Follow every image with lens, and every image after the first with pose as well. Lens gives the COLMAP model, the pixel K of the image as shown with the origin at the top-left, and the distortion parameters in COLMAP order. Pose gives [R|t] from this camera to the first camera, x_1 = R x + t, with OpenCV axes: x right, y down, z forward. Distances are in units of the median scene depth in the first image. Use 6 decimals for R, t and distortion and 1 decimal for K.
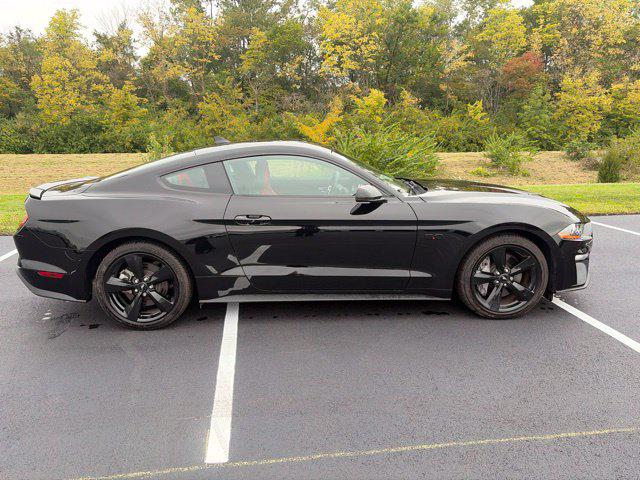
lens RADIAL K [[479.9, 0, 318.0], [0, 479.9, 240.3], [0, 0, 1]] dist [0.032705, -0.031934]
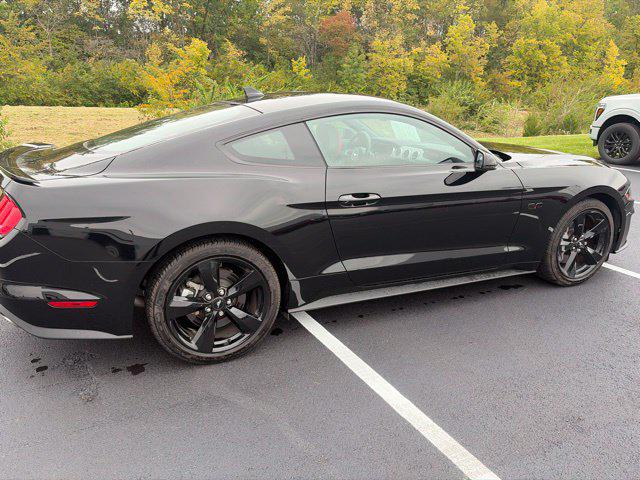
lens RADIAL K [[479.9, 0, 318.4], [0, 479.9, 239.8], [0, 0, 1]] dist [0.032705, -0.031934]
pose [[0.929324, -0.087444, 0.358763, -0.031544], [0.056062, 0.993706, 0.096983, -0.003741], [-0.364986, -0.070016, 0.928377, 0.020147]]
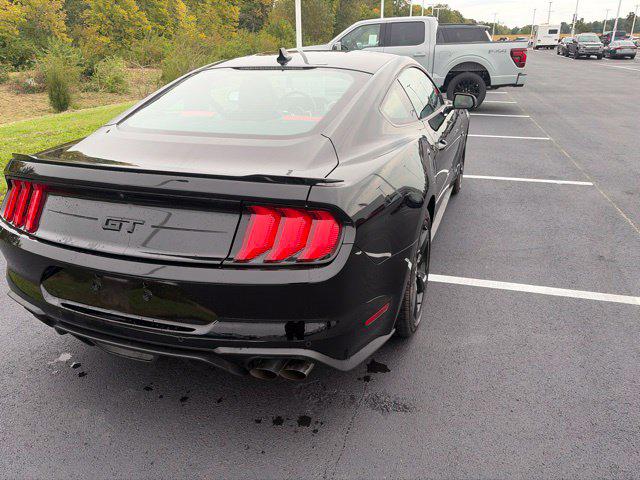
lens RADIAL K [[479.9, 0, 319.3], [0, 479.9, 240.9], [0, 0, 1]] dist [0.032705, -0.031934]
pose [[0.394936, -0.340331, 0.853347, -0.067087], [0.208321, 0.937834, 0.277613, -0.011176], [-0.894778, 0.068130, 0.441282, 0.054468]]
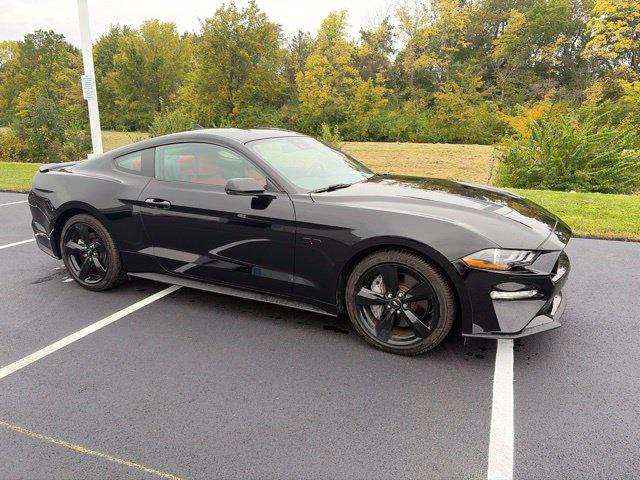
lens RADIAL K [[479.9, 0, 320.3], [0, 479.9, 236.2], [0, 0, 1]] dist [0.032705, -0.031934]
pose [[0.875403, 0.120202, -0.468210, 0.044548], [-0.115085, 0.992564, 0.039645, -0.003597], [0.469494, 0.019179, 0.882728, 0.015671]]
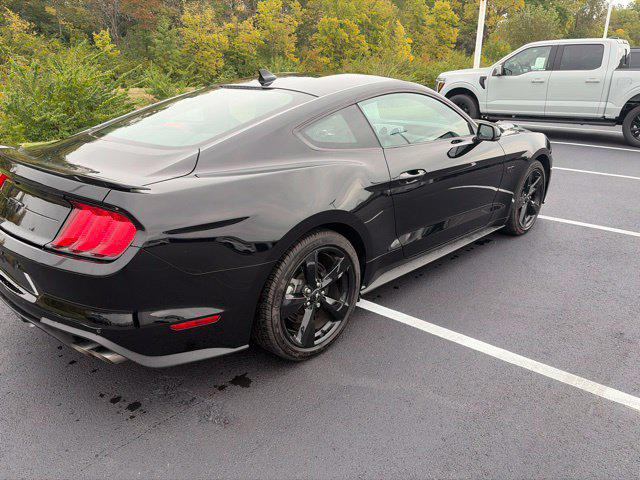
lens RADIAL K [[479.9, 0, 323.1], [0, 479.9, 239.9], [0, 0, 1]] dist [0.032705, -0.031934]
pose [[0.724034, -0.218891, 0.654111, -0.052637], [0.136660, 0.975035, 0.175017, -0.006655], [-0.676091, -0.037328, 0.735872, 0.032957]]
